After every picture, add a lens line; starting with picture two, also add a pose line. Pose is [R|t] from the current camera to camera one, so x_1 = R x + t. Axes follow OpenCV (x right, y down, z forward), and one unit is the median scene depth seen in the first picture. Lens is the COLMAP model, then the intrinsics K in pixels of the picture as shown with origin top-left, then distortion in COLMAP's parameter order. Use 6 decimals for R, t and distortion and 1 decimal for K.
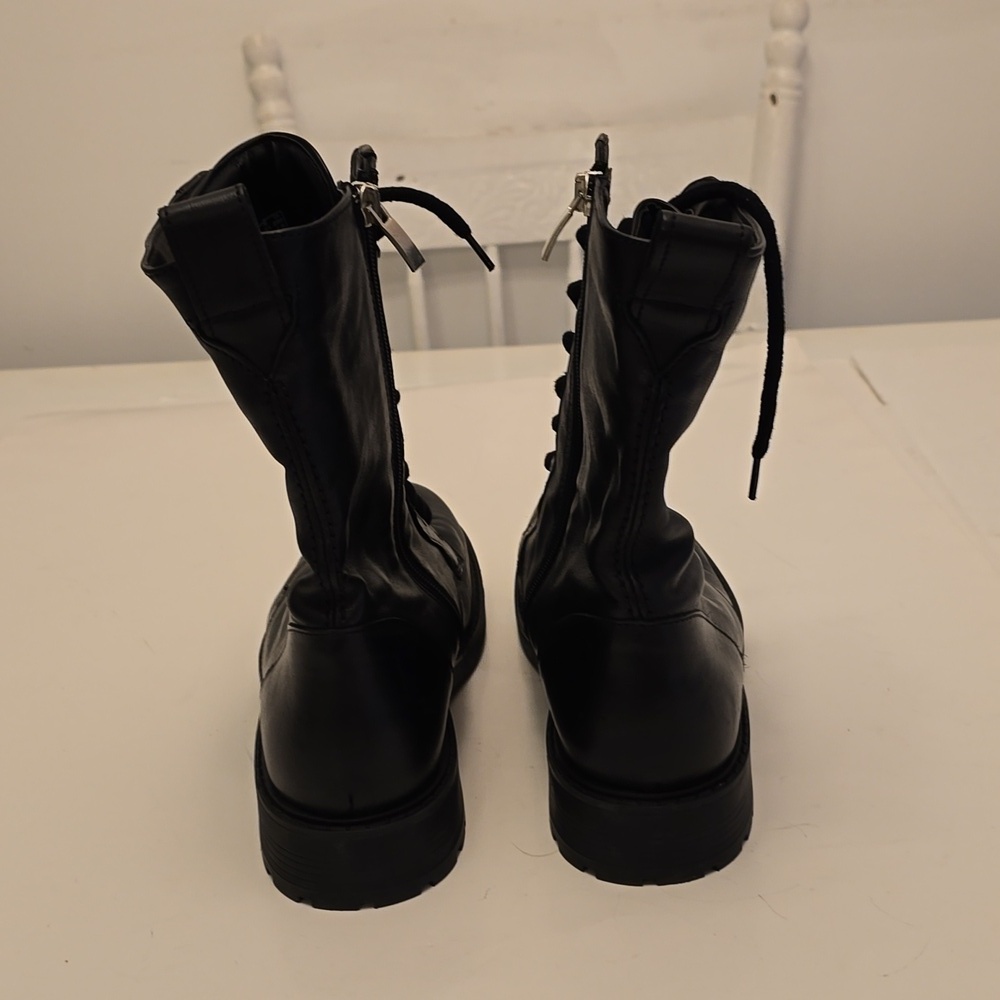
lens RADIAL K [[1477.1, 0, 511.8], [0, 1477.1, 505.0], [0, 0, 1]] dist [0.178713, -0.767970]
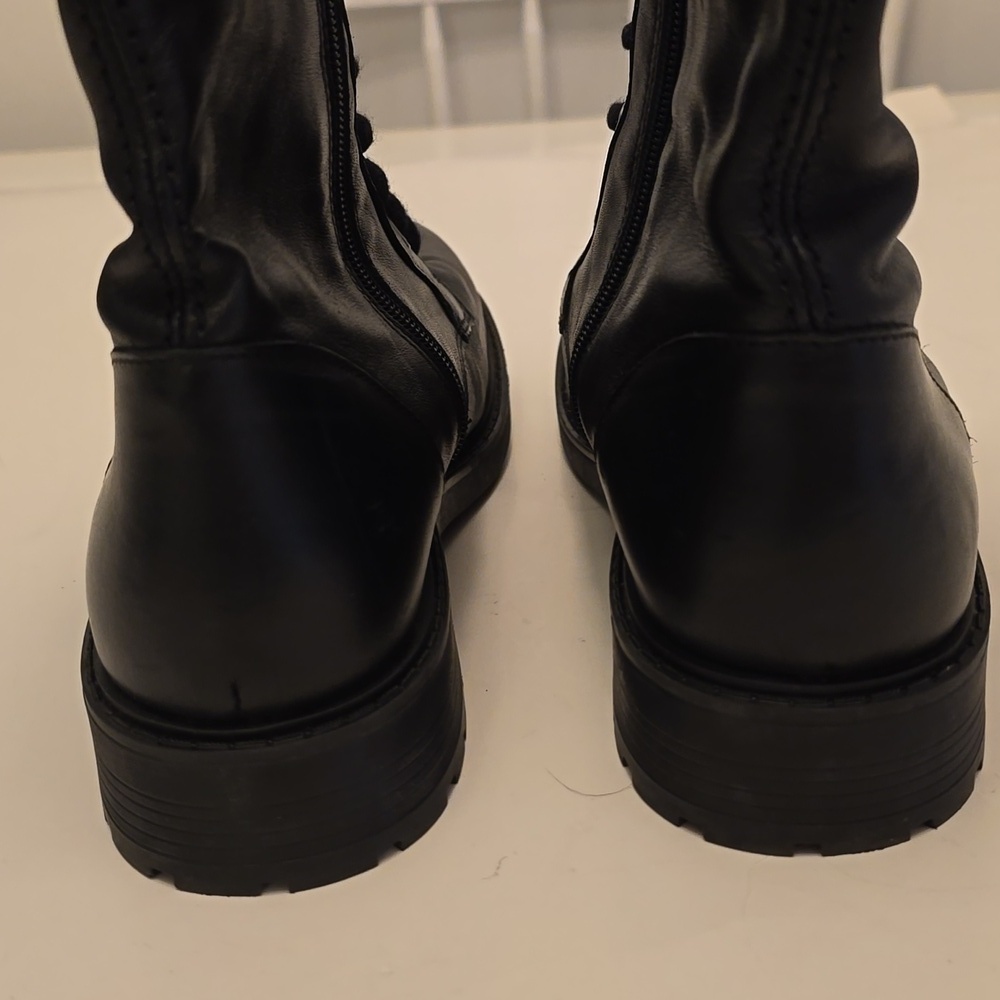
lens RADIAL K [[1477.1, 0, 511.8], [0, 1477.1, 505.0], [0, 0, 1]] dist [0.178713, -0.767970]
pose [[0.999544, 0.003146, -0.030035, 0.003337], [-0.001130, 0.997759, 0.066901, 0.096641], [0.030178, -0.066836, 0.997307, 0.481829]]
